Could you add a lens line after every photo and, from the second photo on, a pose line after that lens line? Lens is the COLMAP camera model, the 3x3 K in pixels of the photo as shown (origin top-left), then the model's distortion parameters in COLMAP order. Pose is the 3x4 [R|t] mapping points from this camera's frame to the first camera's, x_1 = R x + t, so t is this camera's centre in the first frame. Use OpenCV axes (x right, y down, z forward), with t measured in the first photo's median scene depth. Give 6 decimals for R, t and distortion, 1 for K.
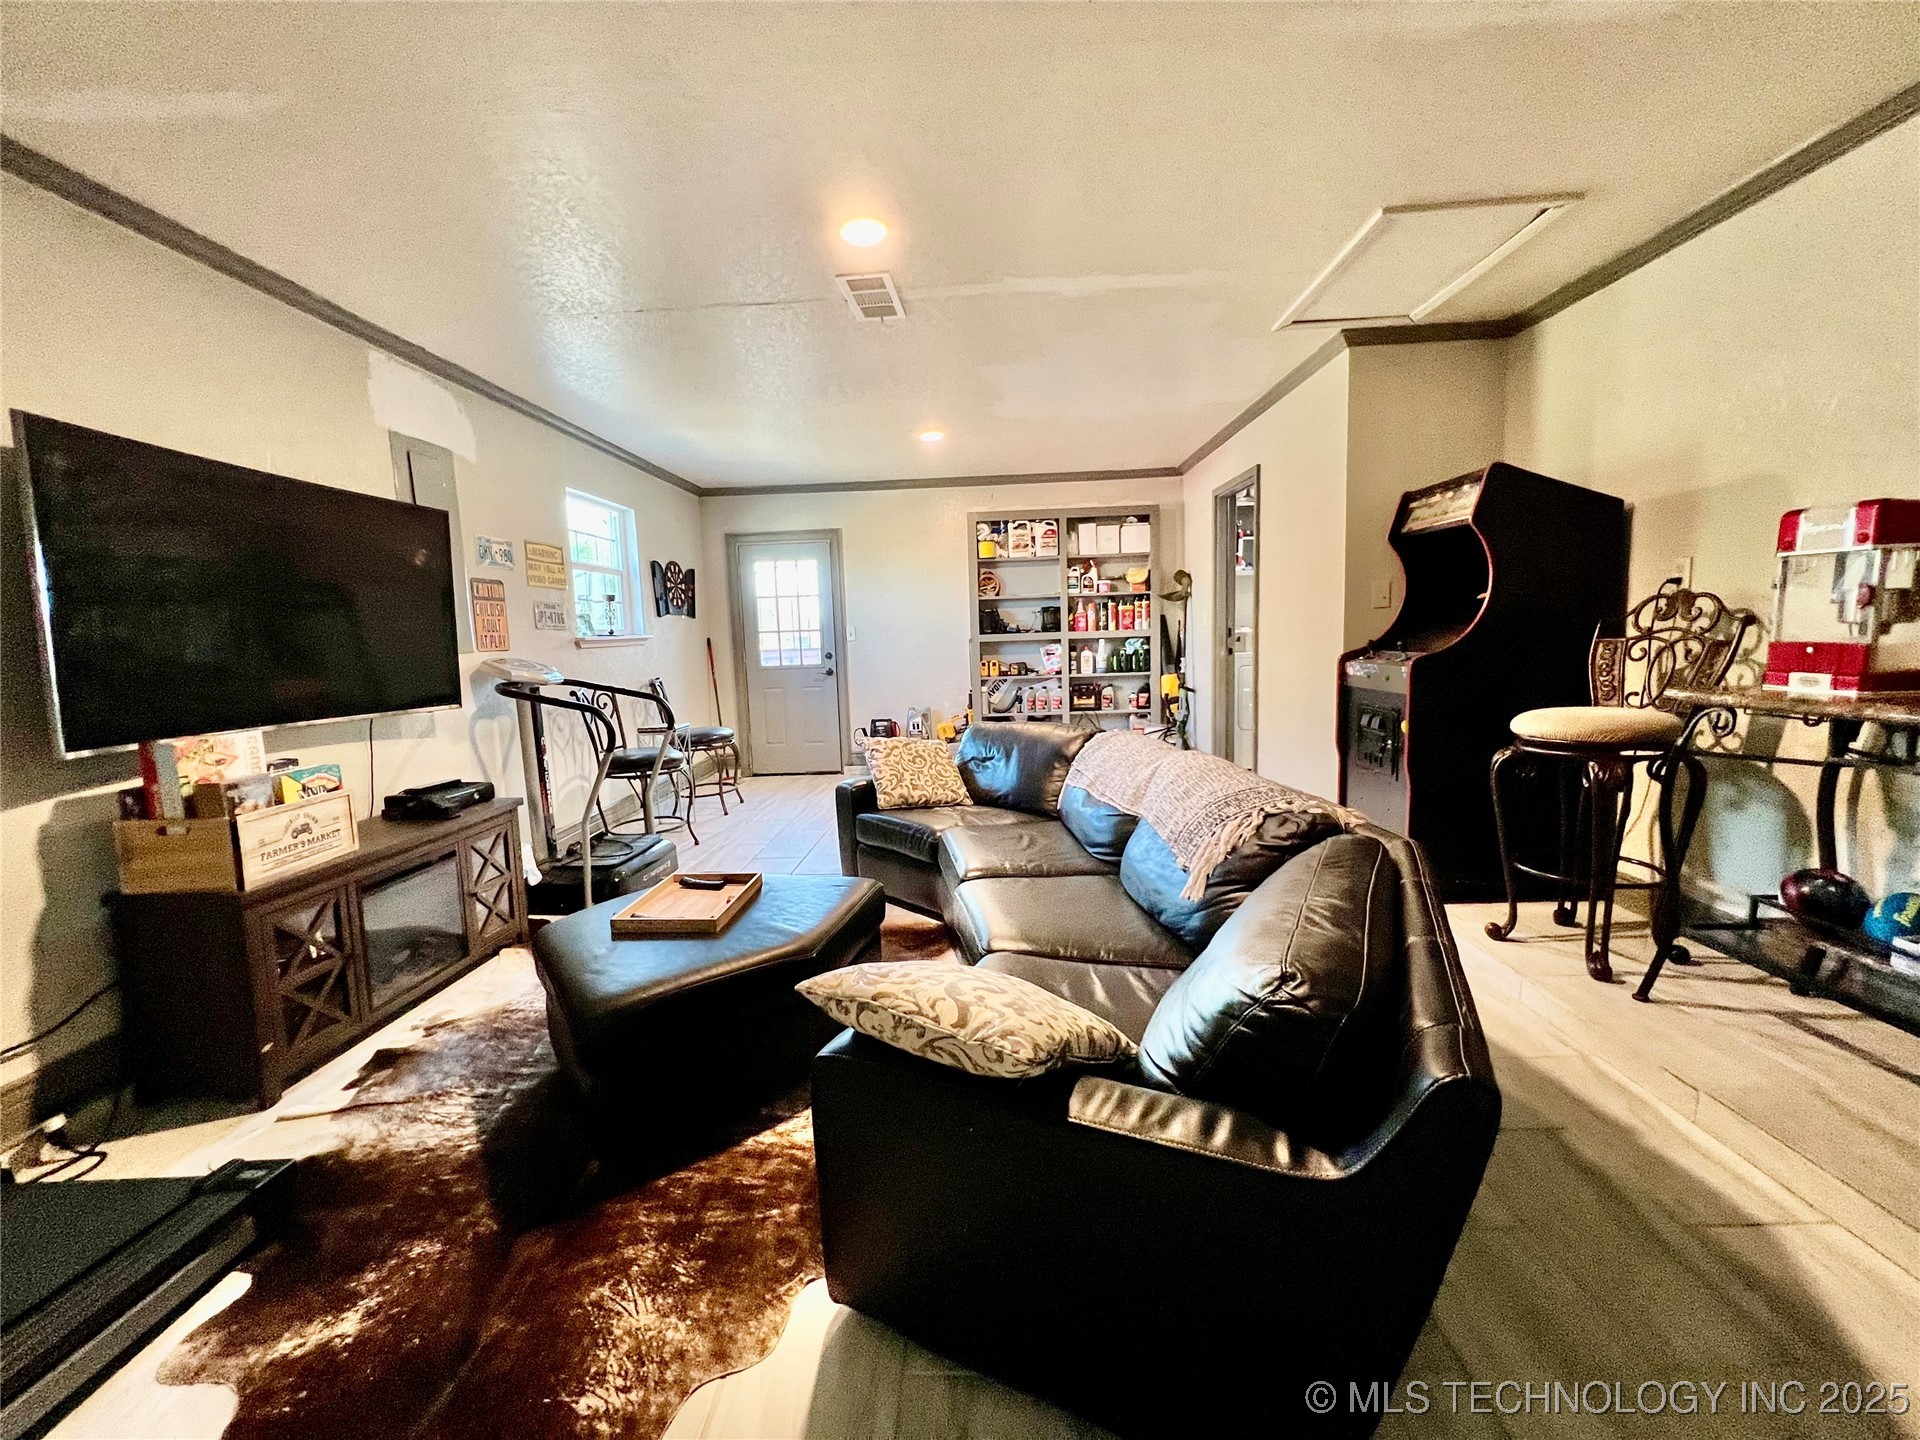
lens RADIAL K [[772.7, 0, 956.7], [0, 772.7, 714.9], [0, 0, 1]] dist [-0.002539, 0.000241]
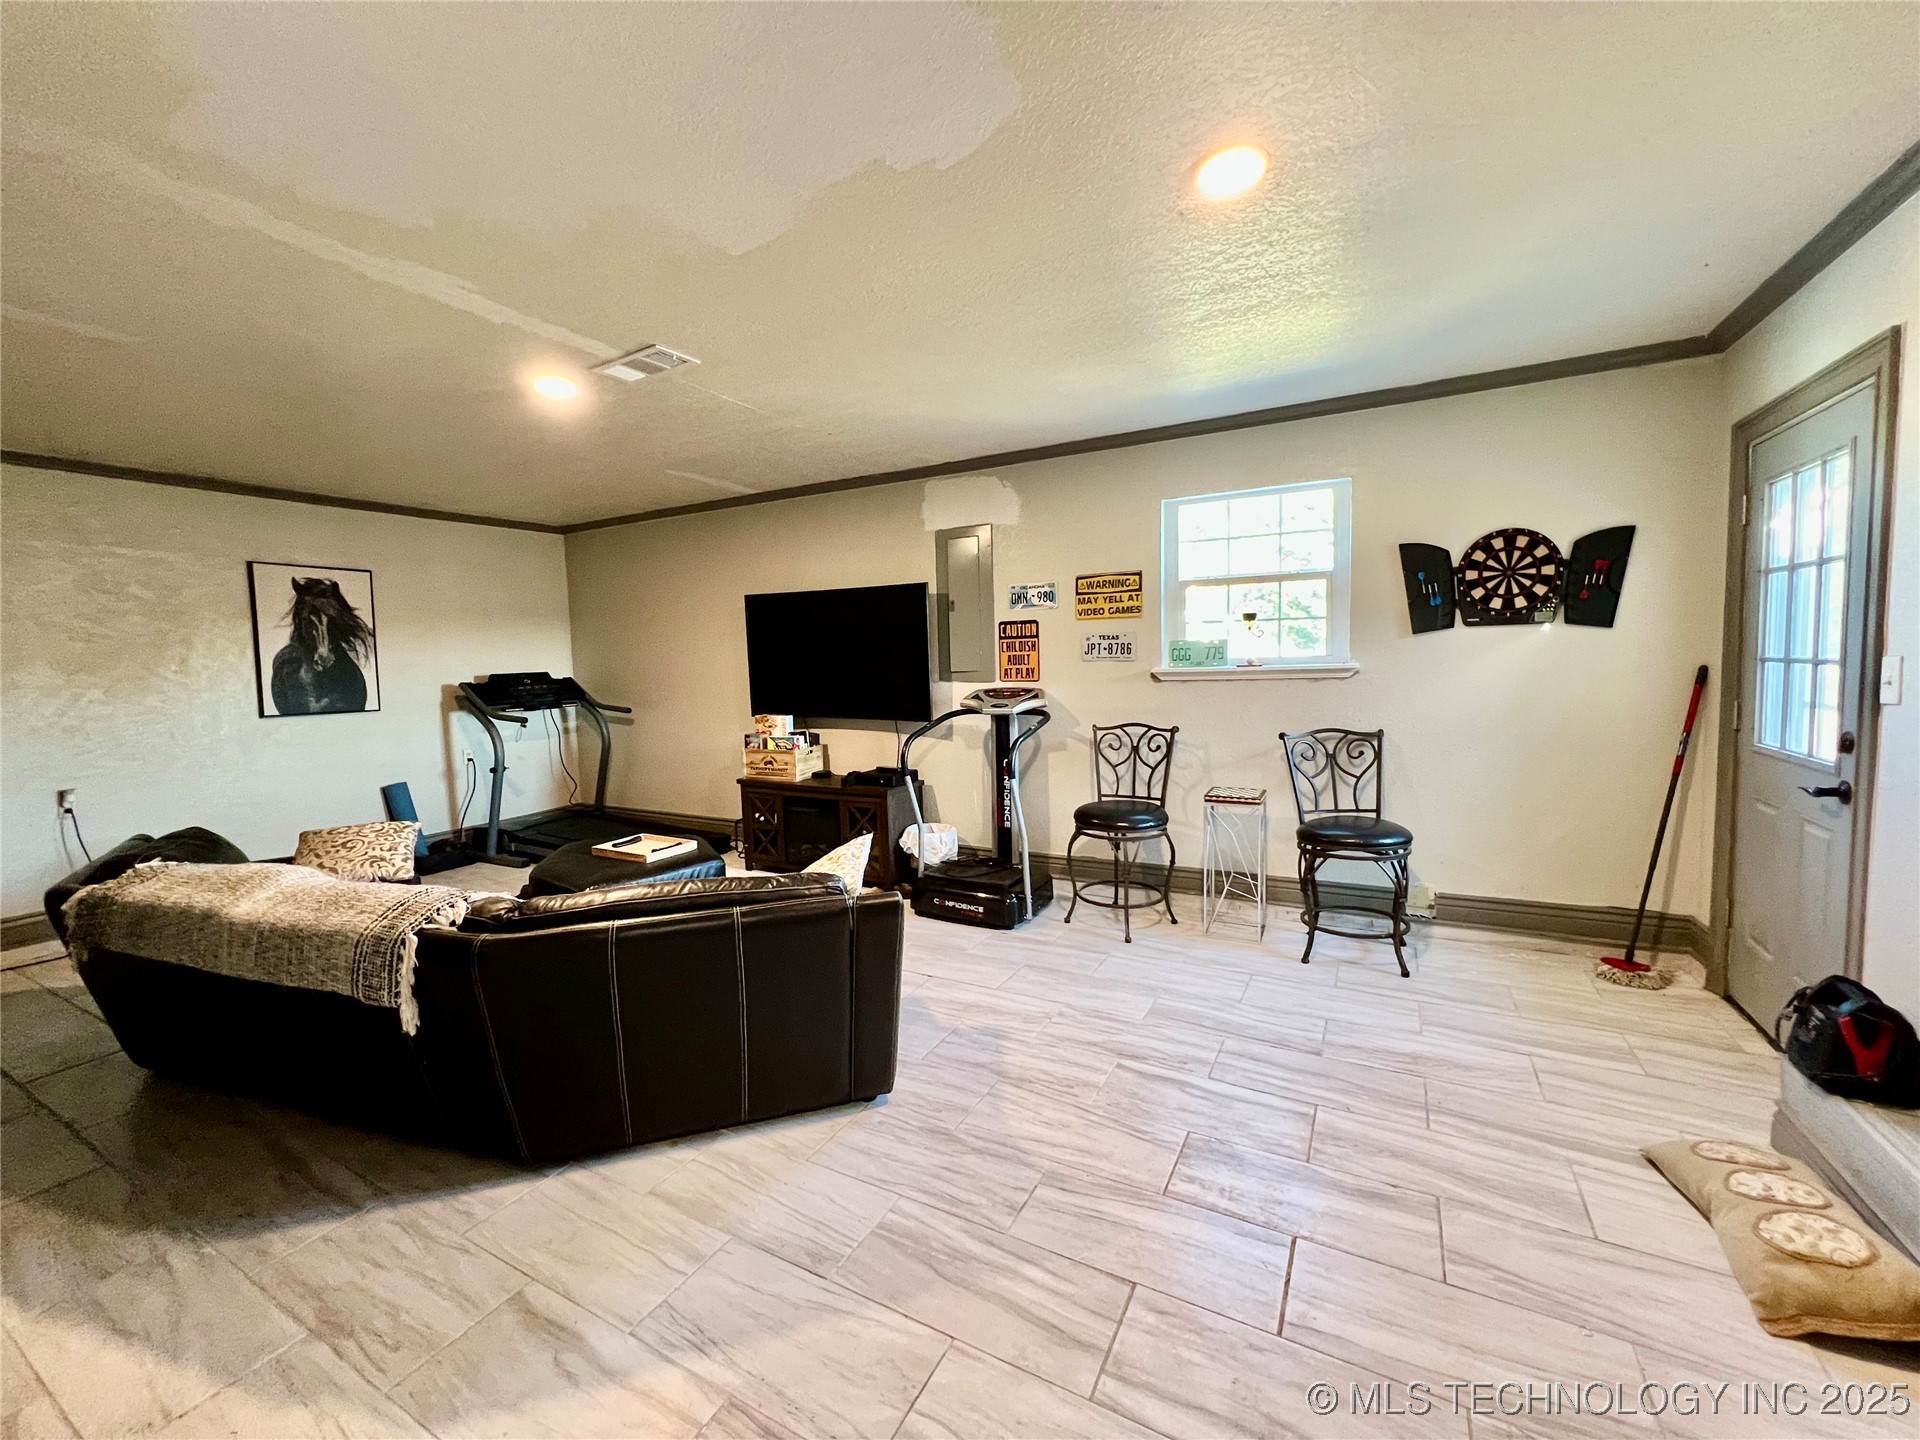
lens RADIAL K [[772.7, 0, 957.2], [0, 772.7, 712.8], [0, 0, 1]] dist [-0.002539, 0.000241]
pose [[-0.452646, 0.098414, -0.886243, 0.487988], [-0.063016, 0.987875, 0.141885, -0.193383], [0.889461, 0.120071, -0.440957, 1.418949]]
